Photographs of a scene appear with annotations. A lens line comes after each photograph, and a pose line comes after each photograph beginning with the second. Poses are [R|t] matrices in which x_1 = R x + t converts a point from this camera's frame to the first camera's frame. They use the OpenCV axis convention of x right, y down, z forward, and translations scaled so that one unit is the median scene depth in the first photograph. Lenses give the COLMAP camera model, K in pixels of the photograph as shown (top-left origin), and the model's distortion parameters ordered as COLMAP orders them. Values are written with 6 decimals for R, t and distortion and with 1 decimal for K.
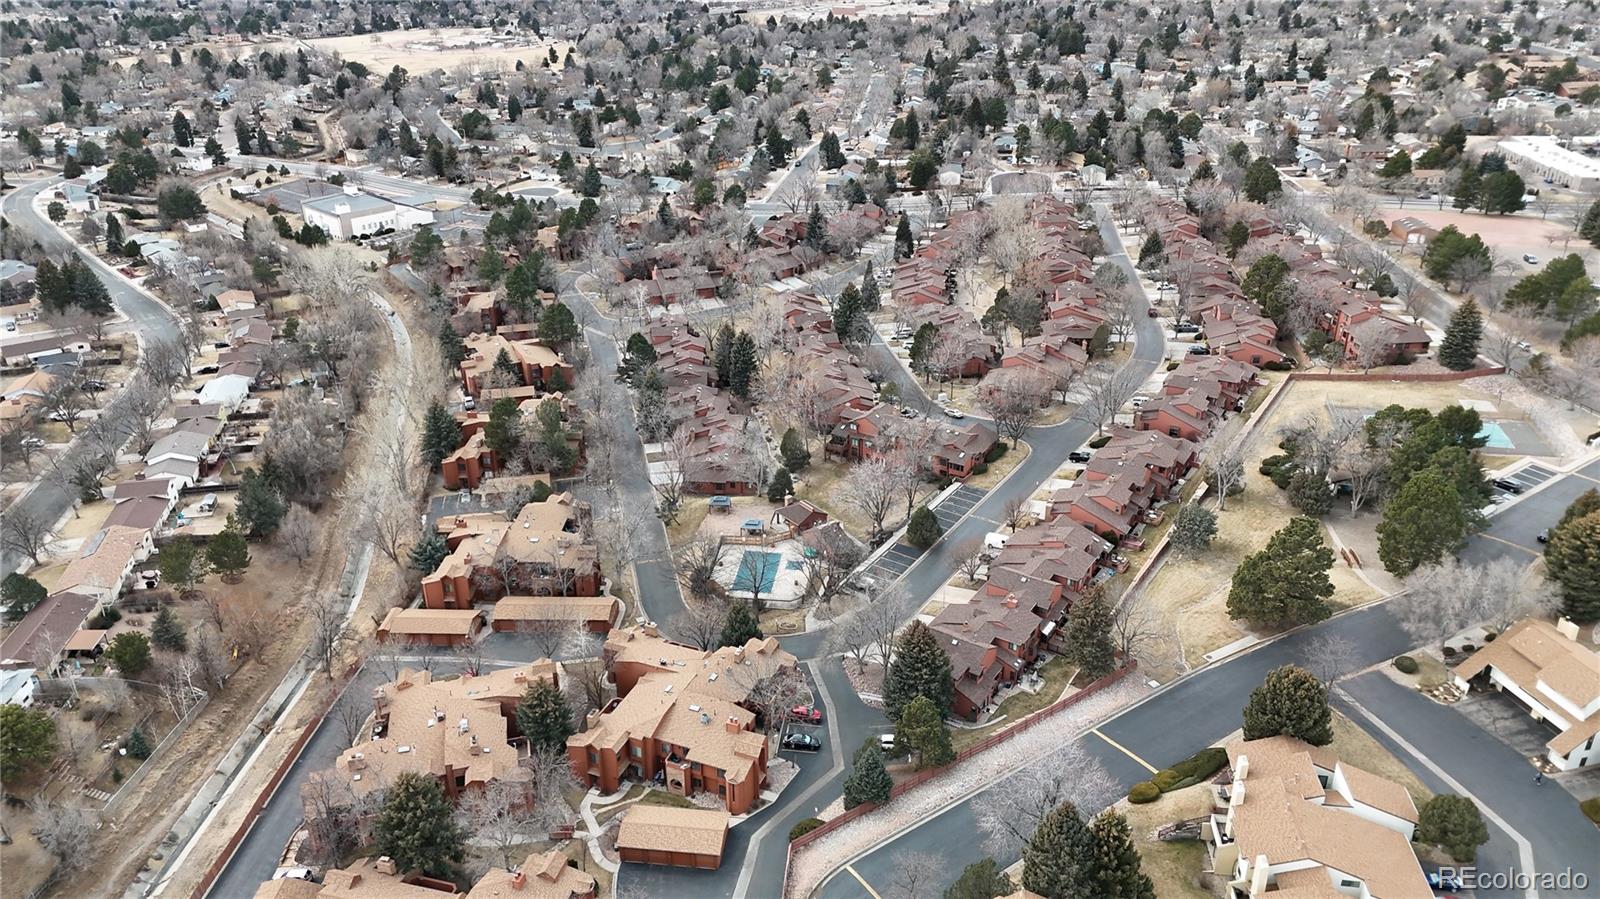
lens RADIAL K [[1171.2, 0, 793.7], [0, 1171.2, 452.5], [0, 0, 1]] dist [0.084347, -0.075378]
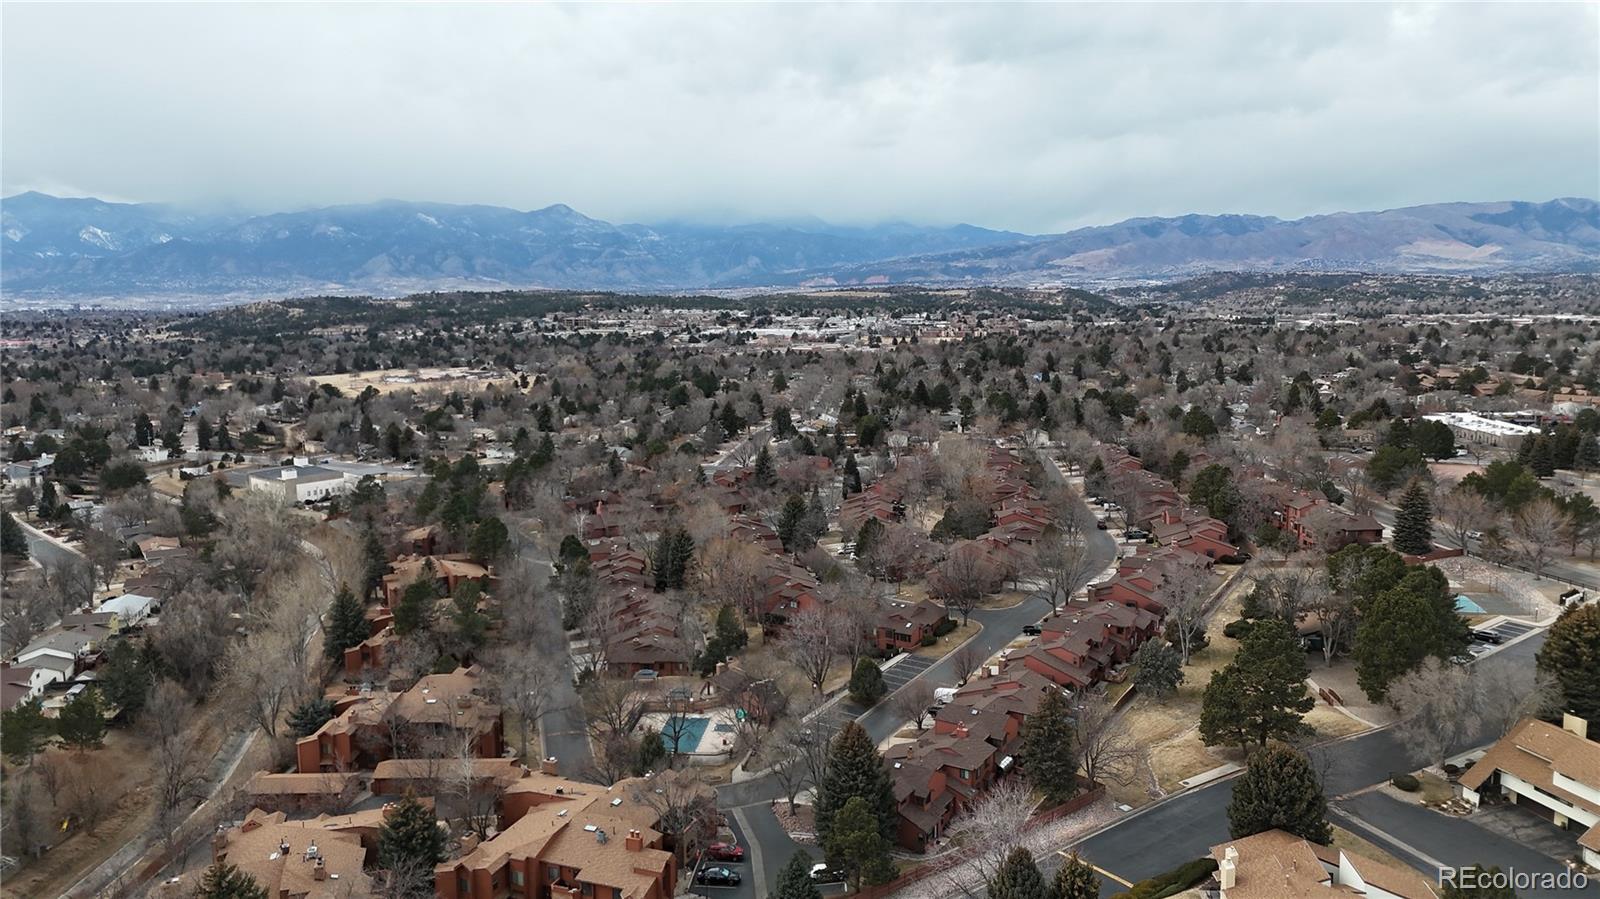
lens RADIAL K [[1171.2, 0, 795.8], [0, 1171.2, 450.2], [0, 0, 1]] dist [0.084347, -0.075378]
pose [[0.999531, -0.006489, 0.029942, 0.022626], [0.014981, 0.956017, -0.292929, 0.119292], [-0.026724, 0.293240, 0.955665, 0.058007]]
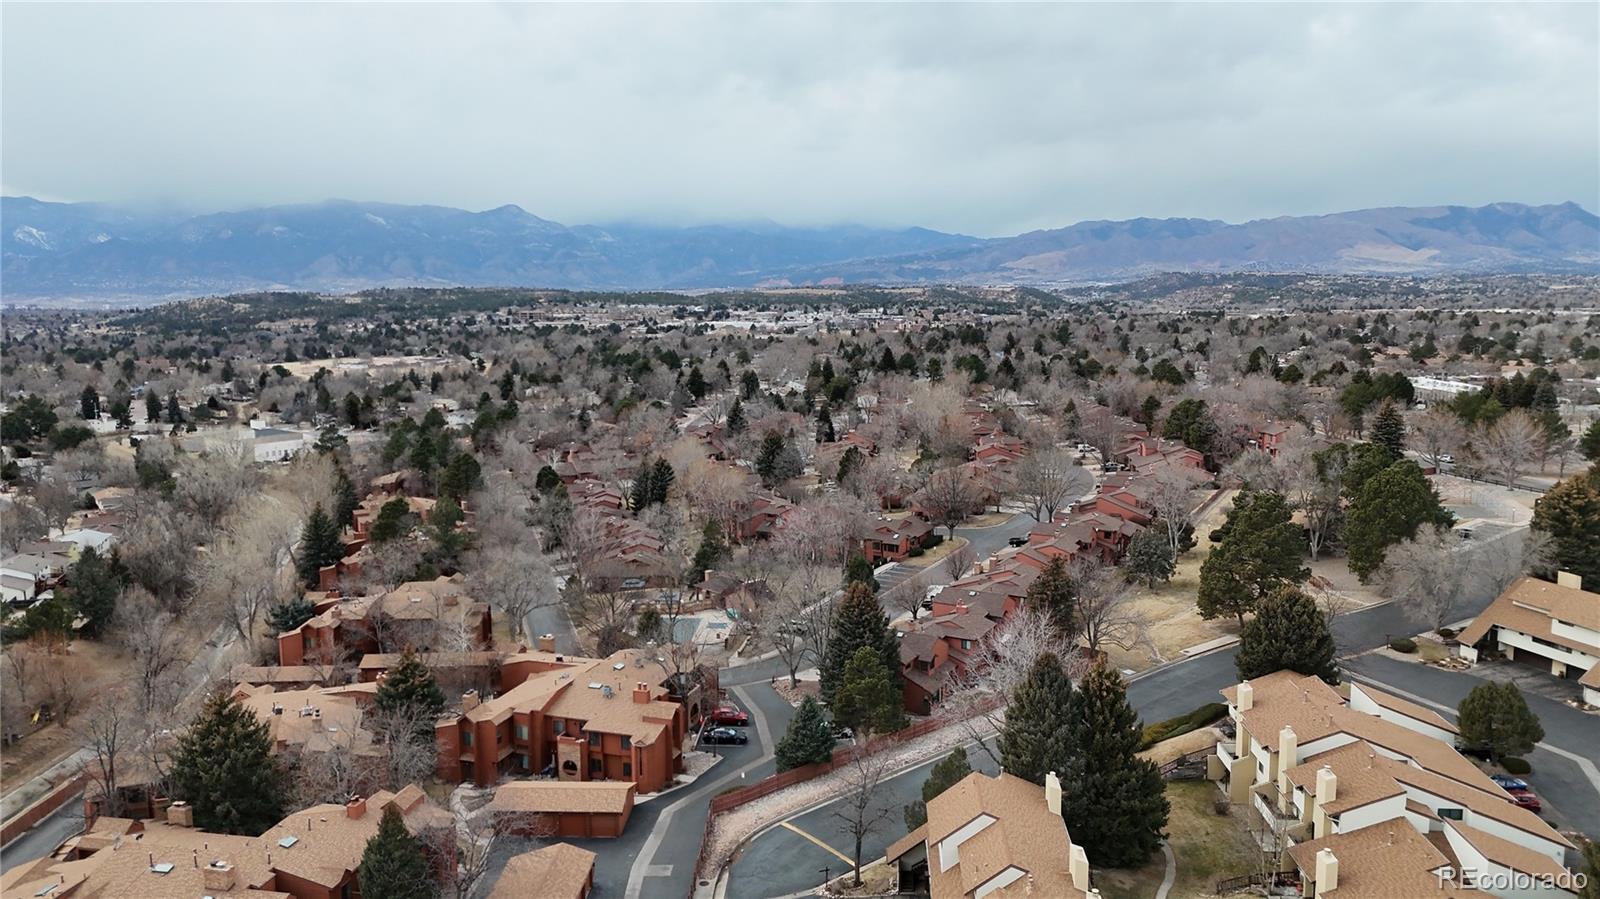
lens RADIAL K [[1171.2, 0, 795.9], [0, 1171.2, 450.9], [0, 0, 1]] dist [0.084347, -0.075378]
pose [[0.997590, -0.010152, 0.068642, 0.001102], [0.029944, 0.955373, -0.293880, 0.175784], [-0.062595, 0.295227, 0.953374, 0.084106]]
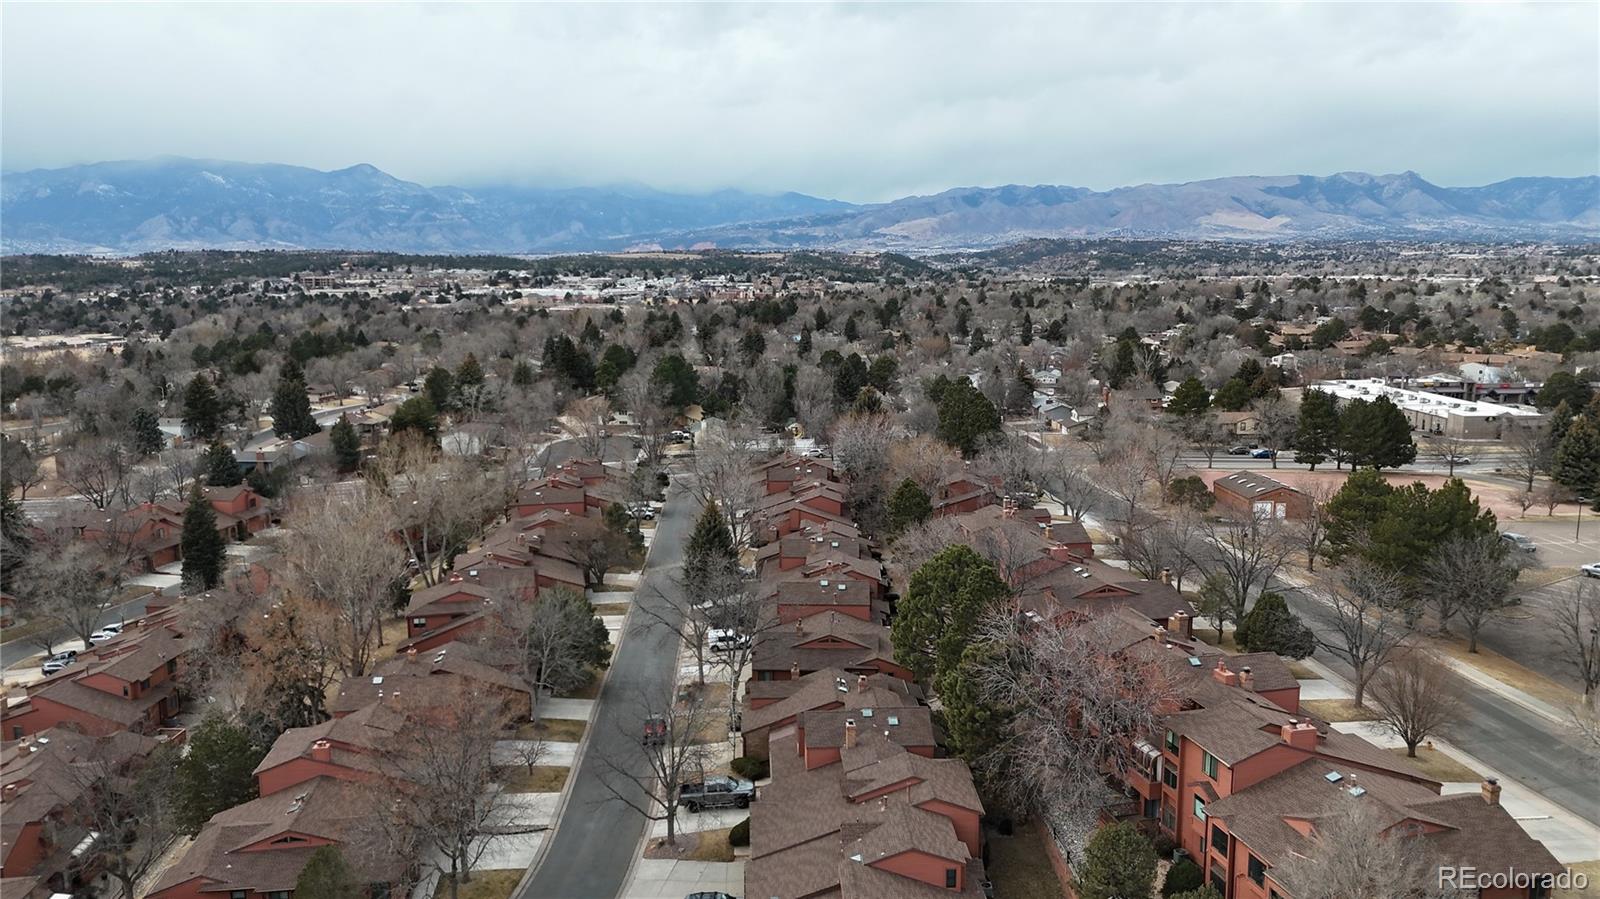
lens RADIAL K [[1171.2, 0, 801.5], [0, 1171.2, 446.6], [0, 0, 1]] dist [0.084347, -0.075378]
pose [[0.984522, -0.027514, 0.173087, 0.327970], [0.073397, 0.961551, -0.264638, -0.118253], [-0.159150, 0.273246, 0.948688, 0.737591]]
